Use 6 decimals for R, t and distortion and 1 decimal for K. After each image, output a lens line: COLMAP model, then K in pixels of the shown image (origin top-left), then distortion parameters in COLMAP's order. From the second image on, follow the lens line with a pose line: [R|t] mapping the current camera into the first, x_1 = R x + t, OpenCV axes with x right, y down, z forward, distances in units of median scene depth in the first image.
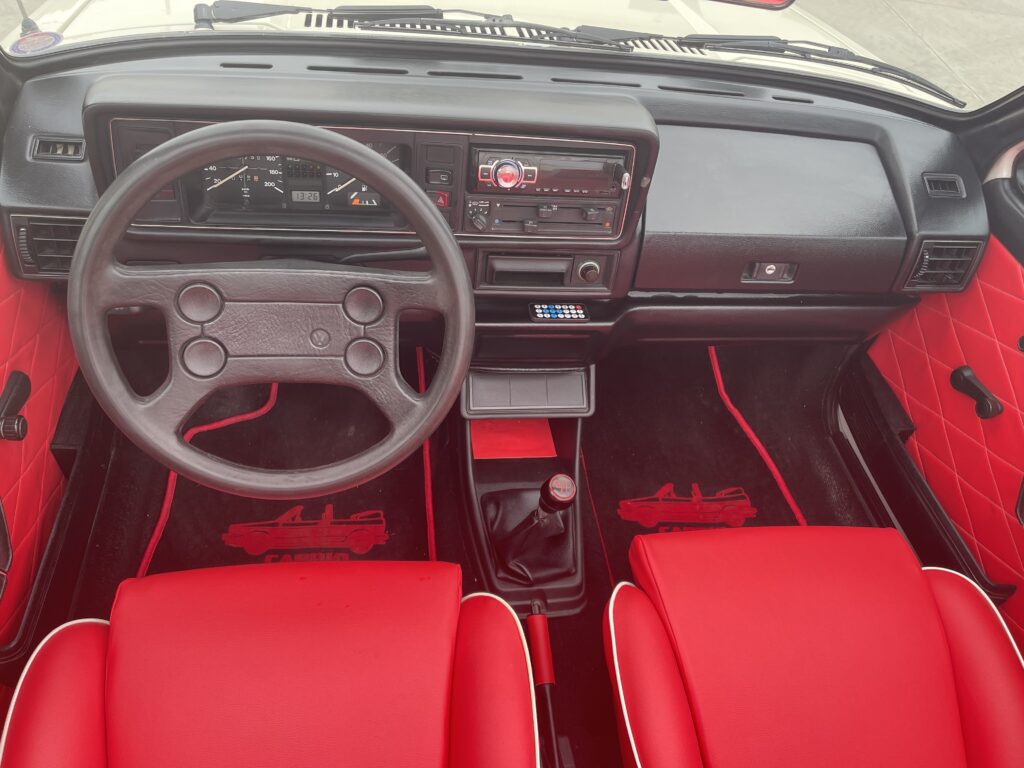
lens RADIAL K [[774.6, 0, 511.2], [0, 774.6, 377.6], [0, 0, 1]] dist [0.082609, -0.106787]
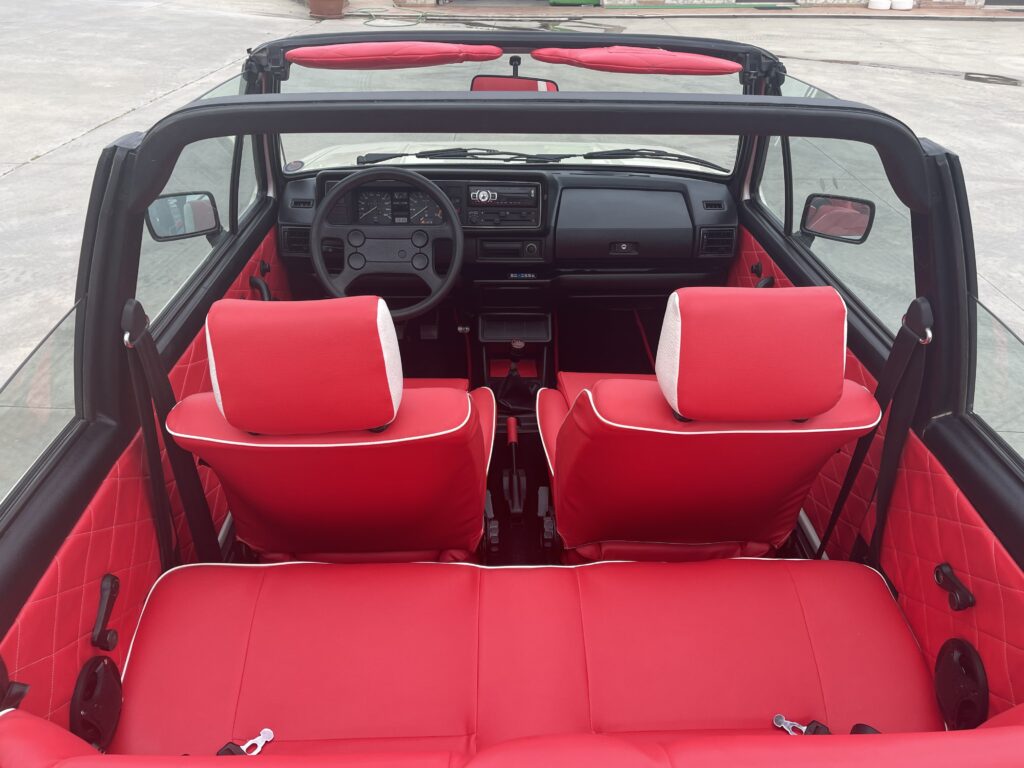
lens RADIAL K [[774.6, 0, 511.9], [0, 774.6, 387.0], [0, 0, 1]] dist [0.082609, -0.106787]
pose [[0.988347, -0.046530, -0.144929, 0.317558], [0.005502, 0.962430, -0.271474, 0.750570], [0.152116, 0.267513, 0.951471, -0.856745]]
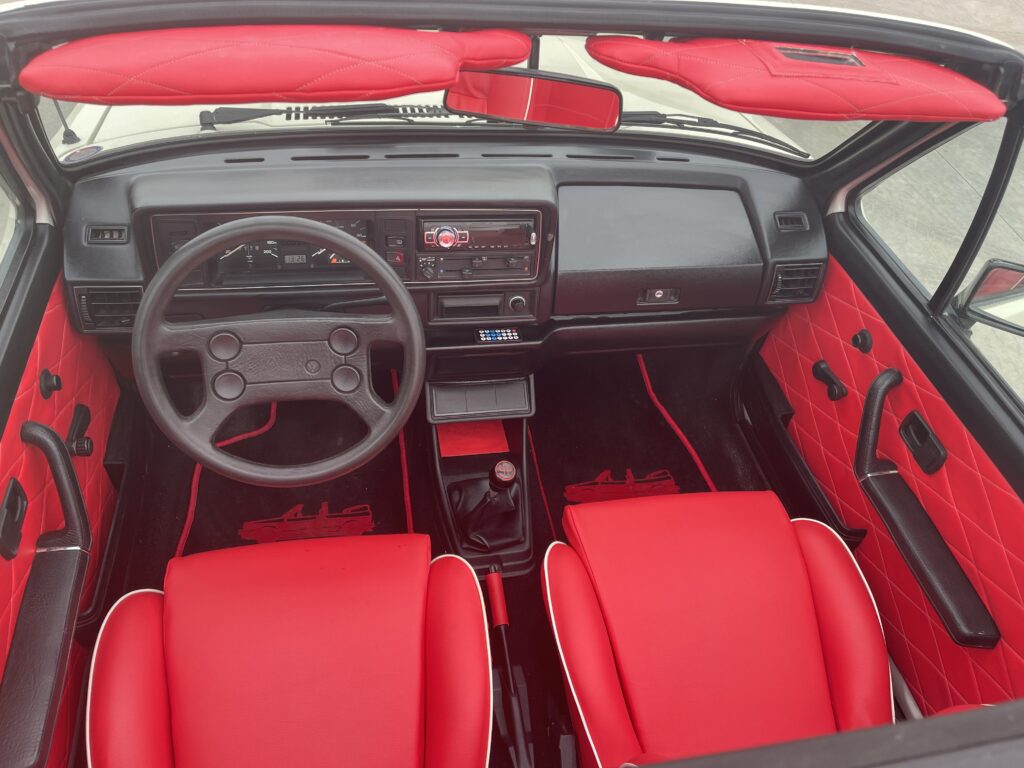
lens RADIAL K [[774.6, 0, 510.3], [0, 774.6, 375.5], [0, 0, 1]] dist [0.082609, -0.106787]
pose [[0.998364, -0.054869, 0.016062, 0.057864], [0.055188, 0.998273, -0.020109, 0.008256], [-0.014931, 0.020962, 0.999669, -0.275256]]
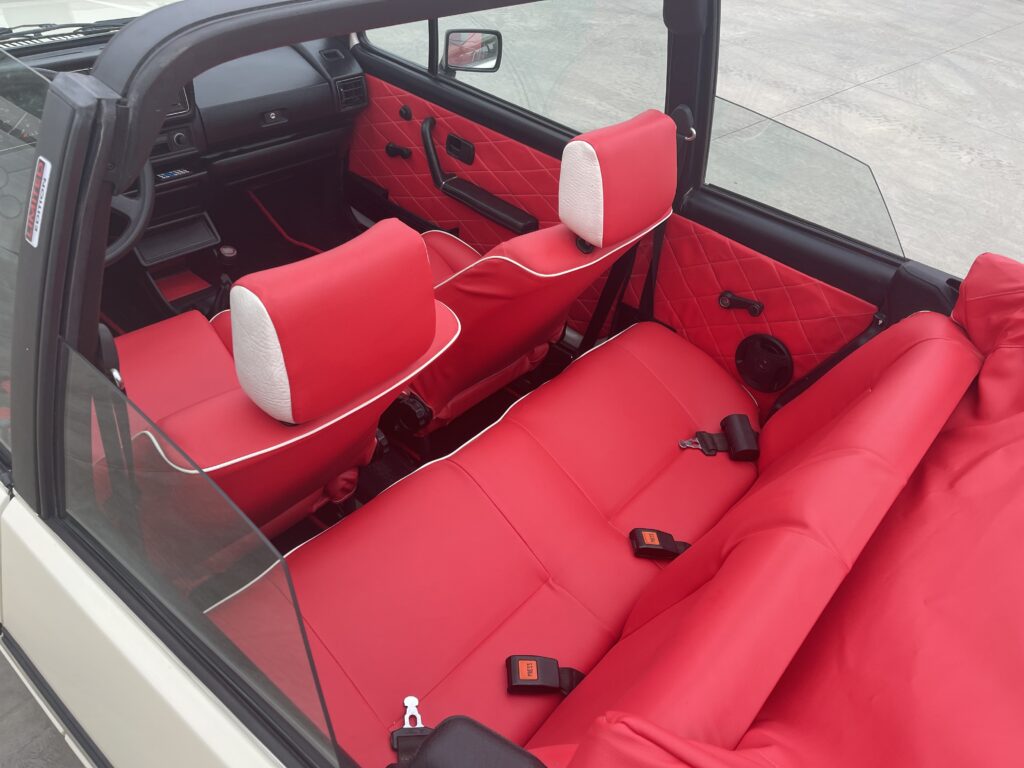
lens RADIAL K [[774.6, 0, 512.4], [0, 774.6, 379.3], [0, 0, 1]] dist [0.082609, -0.106787]
pose [[0.748824, -0.442893, 0.493061, -0.432015], [0.463692, 0.881644, 0.087718, 0.508293], [-0.473553, 0.162943, 0.865562, -0.768703]]
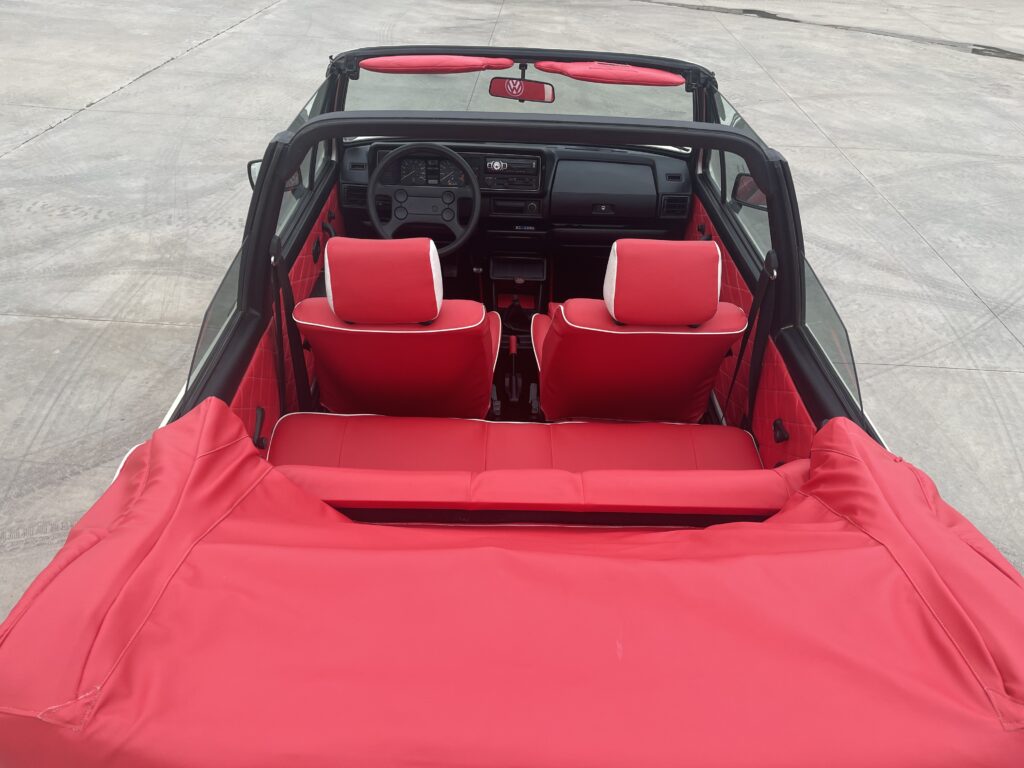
lens RADIAL K [[774.6, 0, 516.1], [0, 774.6, 391.5], [0, 0, 1]] dist [0.082609, -0.106787]
pose [[0.988682, -0.005661, -0.149920, 0.427868], [-0.025850, 0.977915, -0.207398, 1.012754], [0.147783, 0.208926, 0.966701, -1.443809]]
